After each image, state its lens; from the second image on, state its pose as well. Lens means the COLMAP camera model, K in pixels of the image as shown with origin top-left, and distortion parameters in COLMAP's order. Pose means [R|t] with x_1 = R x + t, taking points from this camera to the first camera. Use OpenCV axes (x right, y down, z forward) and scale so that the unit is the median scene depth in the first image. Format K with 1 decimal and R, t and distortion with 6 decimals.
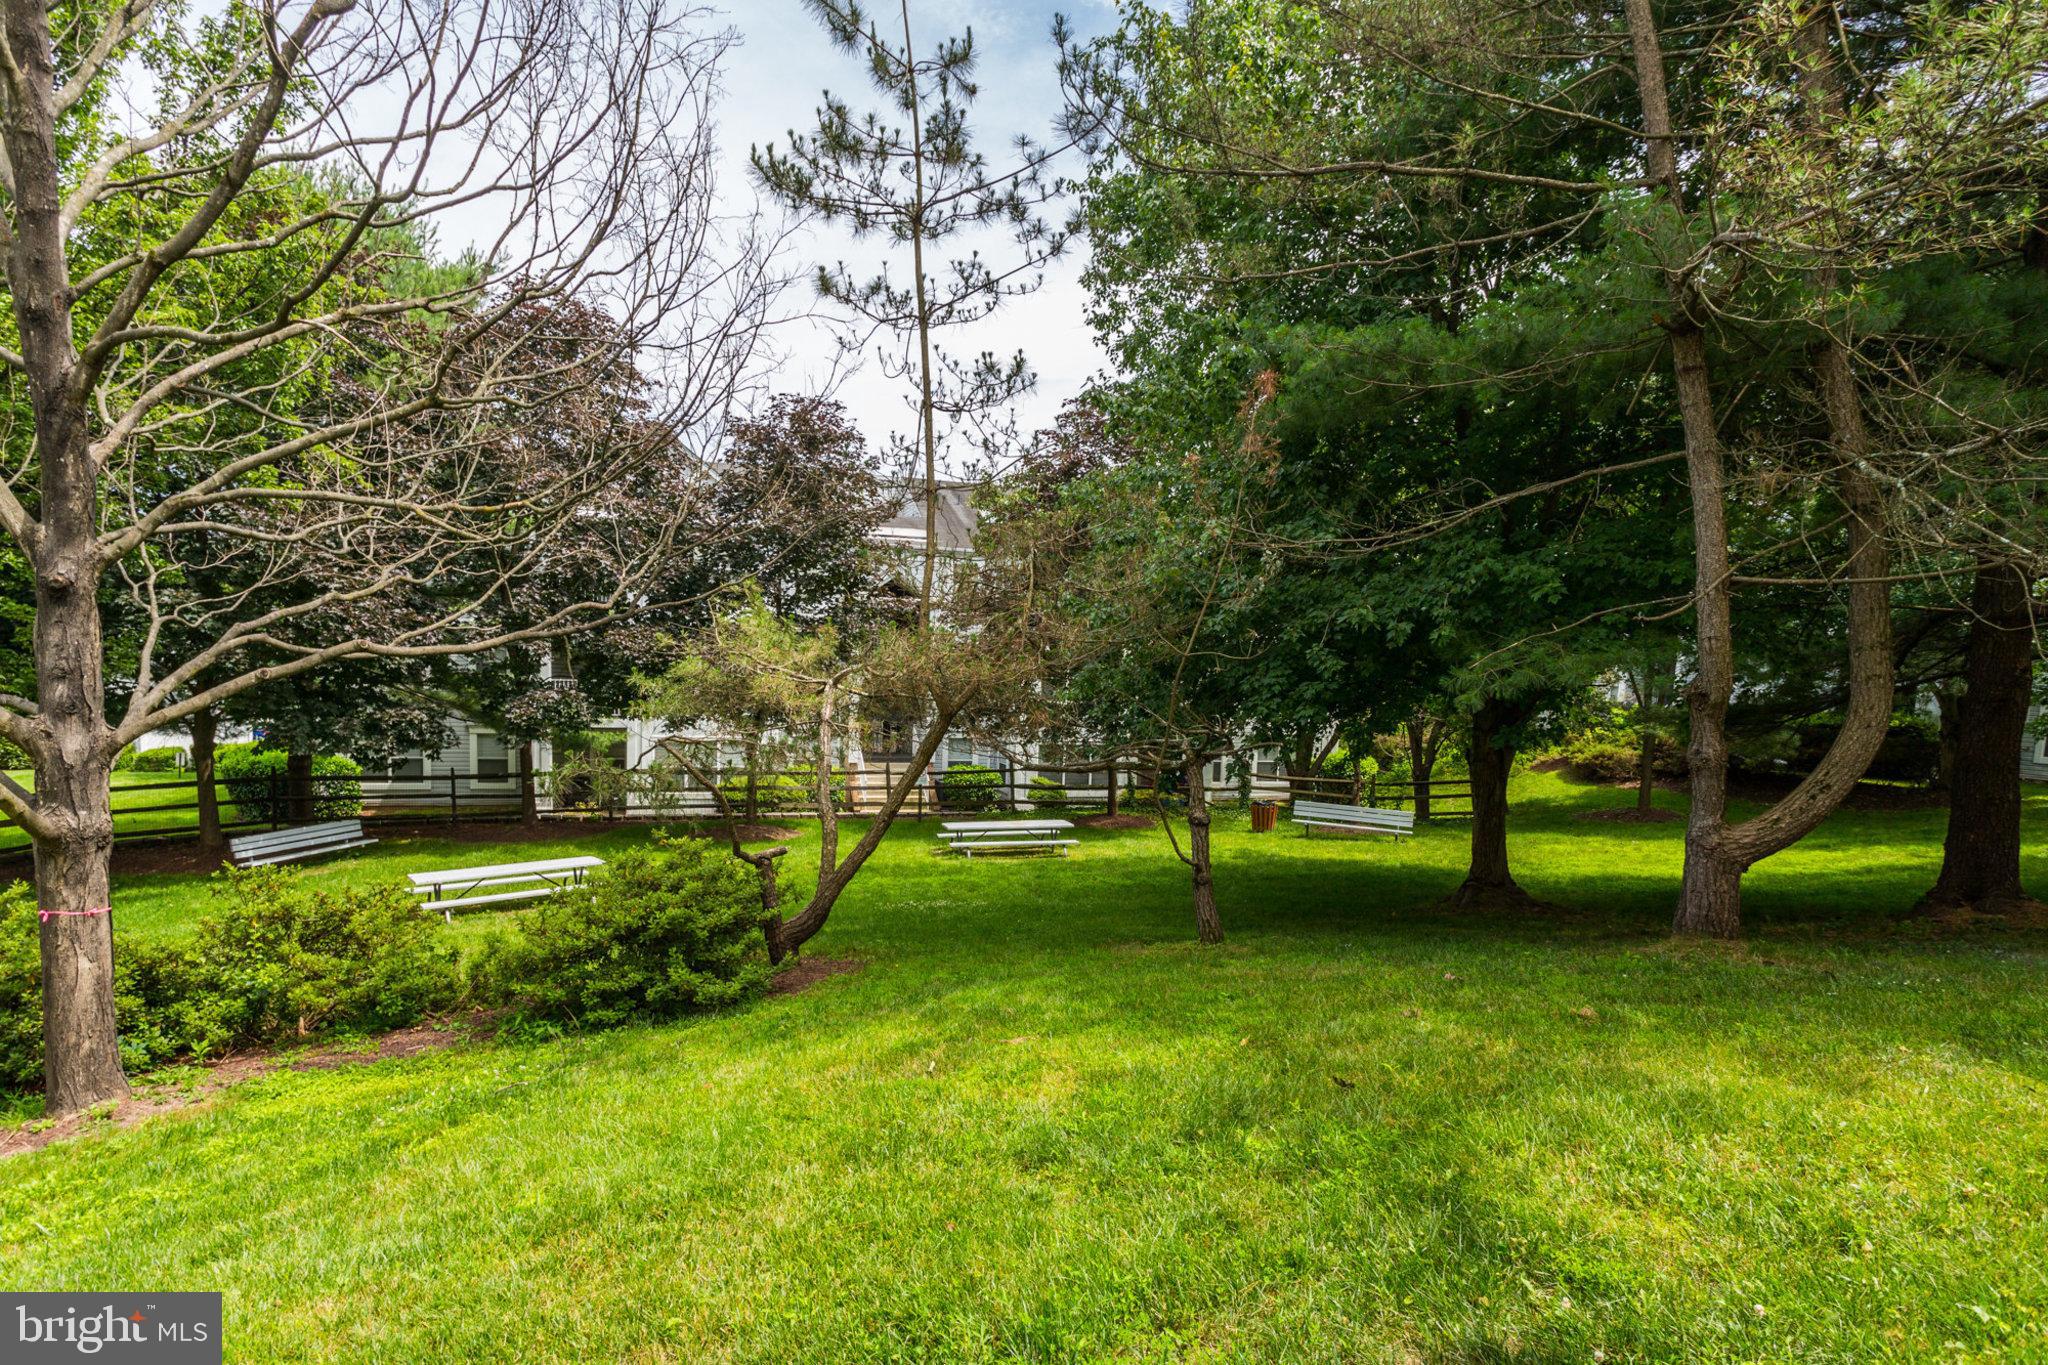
lens RADIAL K [[1051.0, 0, 1009.1], [0, 1051.0, 684.3], [0, 0, 1]] dist [-0.038607, 0.053986]
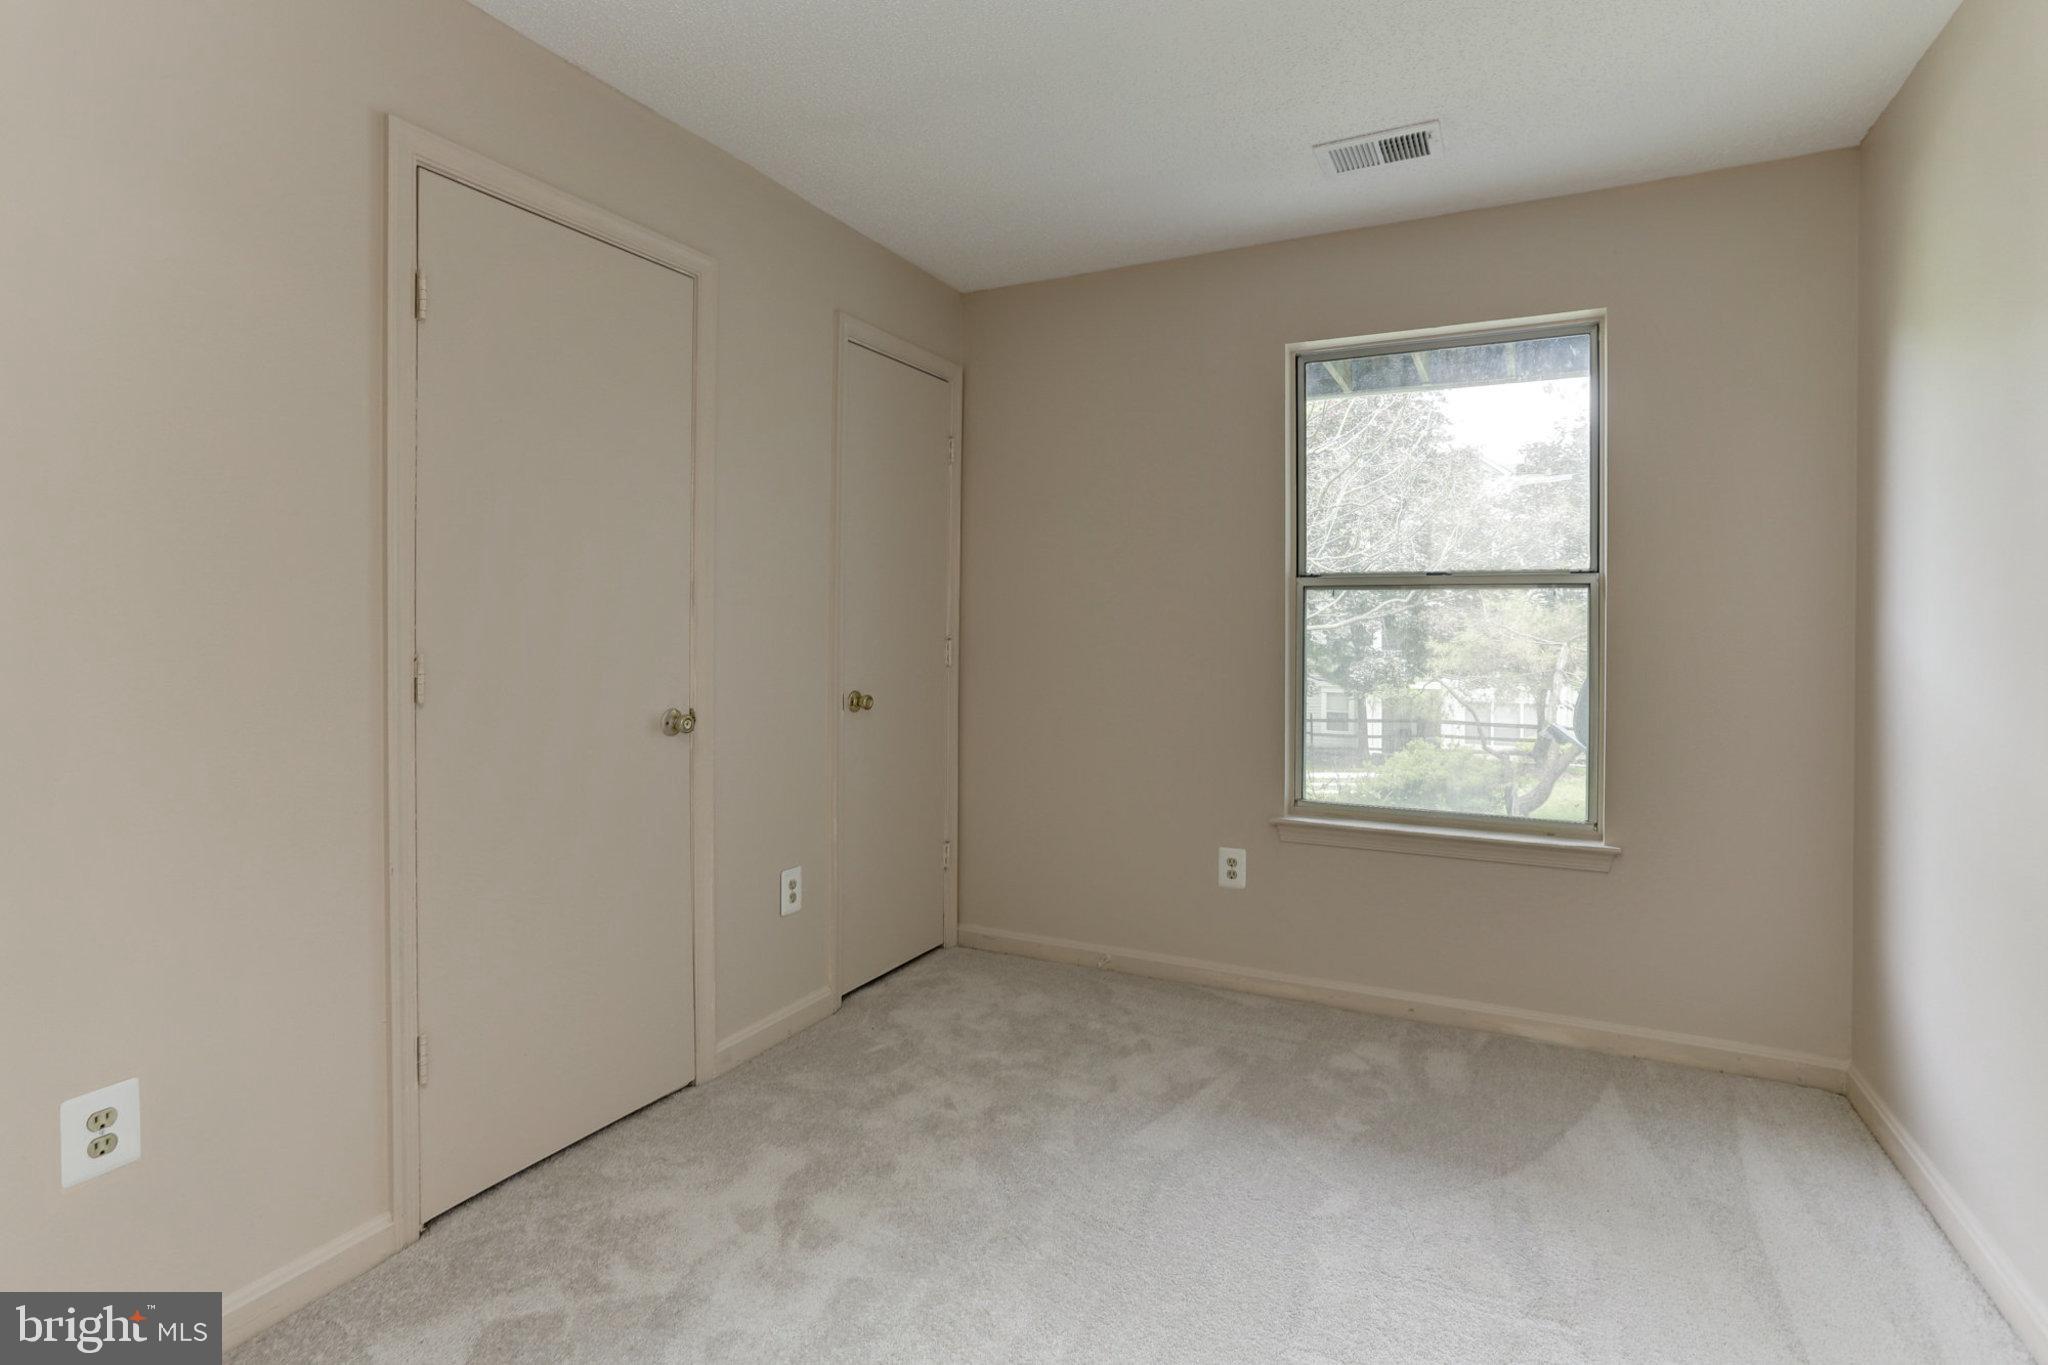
lens RADIAL K [[1051.0, 0, 1009.1], [0, 1051.0, 684.3], [0, 0, 1]] dist [-0.038607, 0.053986]
pose [[0.725325, 0.019197, -0.688139, 0.150981], [-0.005377, 0.999739, 0.022223, 0.014318], [0.688386, -0.012419, 0.725238, -0.323762]]
